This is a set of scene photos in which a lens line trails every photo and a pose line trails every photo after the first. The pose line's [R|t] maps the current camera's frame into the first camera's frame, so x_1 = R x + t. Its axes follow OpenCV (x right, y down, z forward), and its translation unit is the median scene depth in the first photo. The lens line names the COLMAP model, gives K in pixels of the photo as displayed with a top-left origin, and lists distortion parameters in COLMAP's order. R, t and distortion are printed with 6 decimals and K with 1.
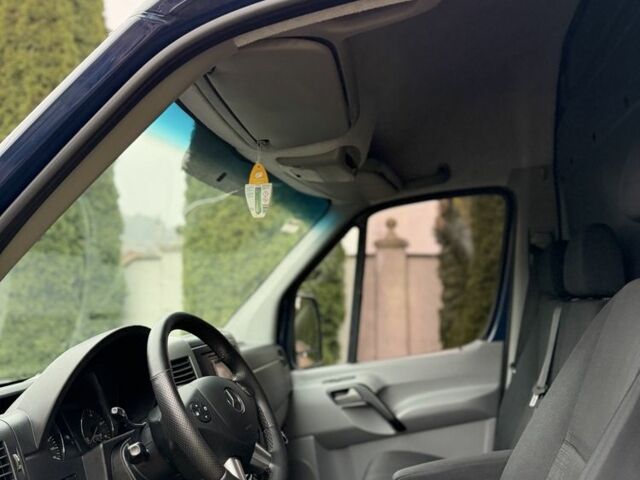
lens RADIAL K [[577.0, 0, 320.0], [0, 577.0, 240.0], [0, 0, 1]] dist [0.003276, -0.002045]
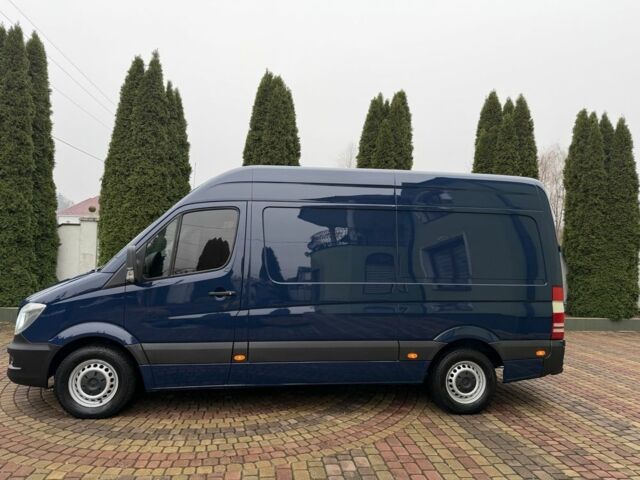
lens RADIAL K [[434.2, 0, 320.0], [0, 434.2, 240.0], [0, 0, 1]] dist [0.003216, 0.000835]
pose [[0.949235, 0.032902, 0.312843, 0.002020], [-0.053581, 0.996893, 0.057734, -0.045330], [-0.309971, -0.071565, 0.948049, -0.587468]]
